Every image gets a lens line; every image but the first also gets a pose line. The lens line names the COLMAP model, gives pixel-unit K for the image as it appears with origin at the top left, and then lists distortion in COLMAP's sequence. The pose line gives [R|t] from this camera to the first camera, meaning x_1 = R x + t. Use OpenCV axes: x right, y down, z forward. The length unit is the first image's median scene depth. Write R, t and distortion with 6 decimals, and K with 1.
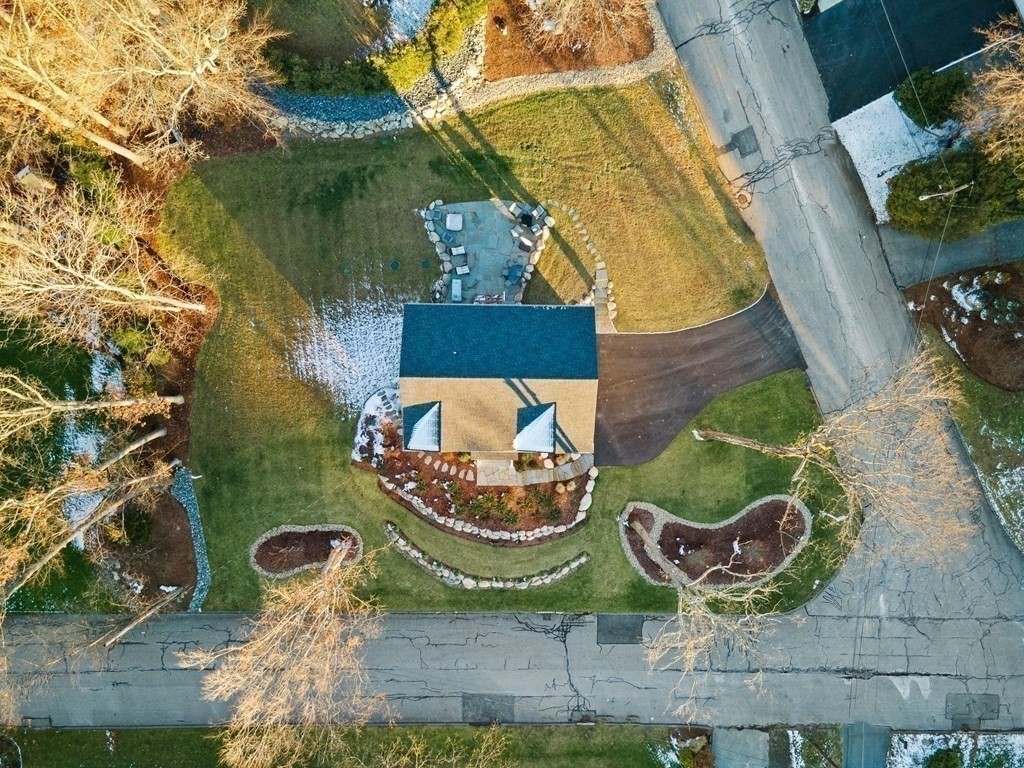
lens RADIAL K [[706.2, 0, 504.2], [0, 706.2, 392.6], [0, 0, 1]] dist [0.047158, 0.000701]
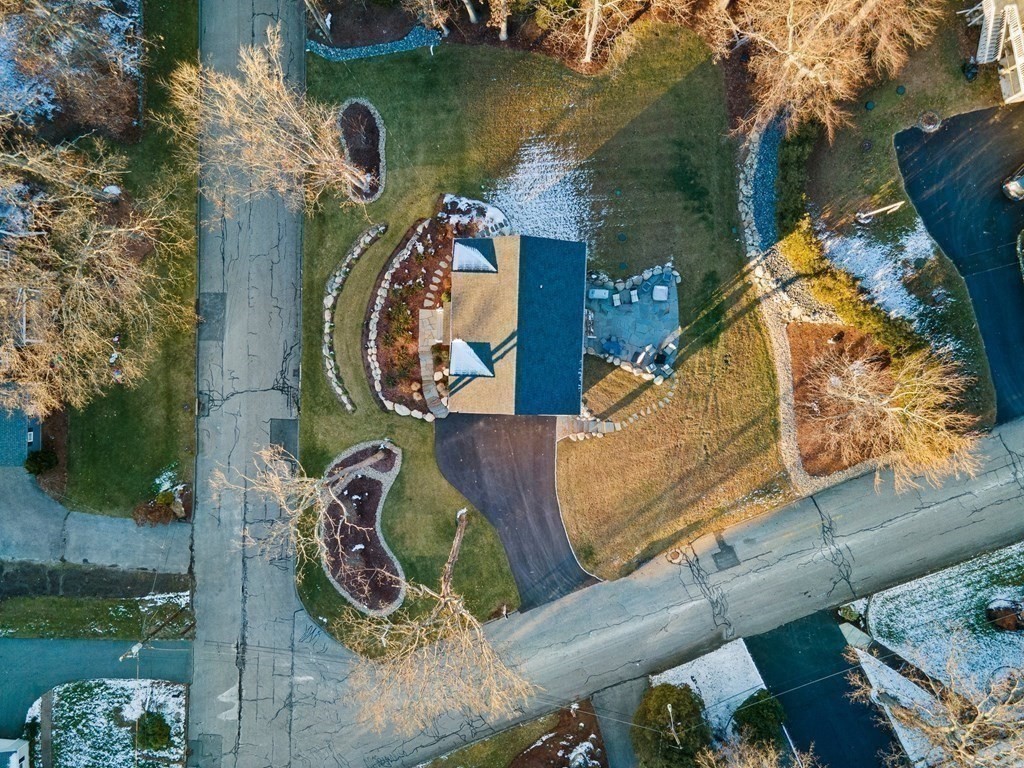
lens RADIAL K [[706.2, 0, 511.0], [0, 706.2, 380.8], [0, 0, 1]] dist [0.047158, 0.000701]
pose [[-0.019965, 0.999684, 0.015260, 0.052886], [-0.999736, -0.019787, -0.011720, 0.000648], [-0.011414, -0.015490, 0.999815, -0.095099]]
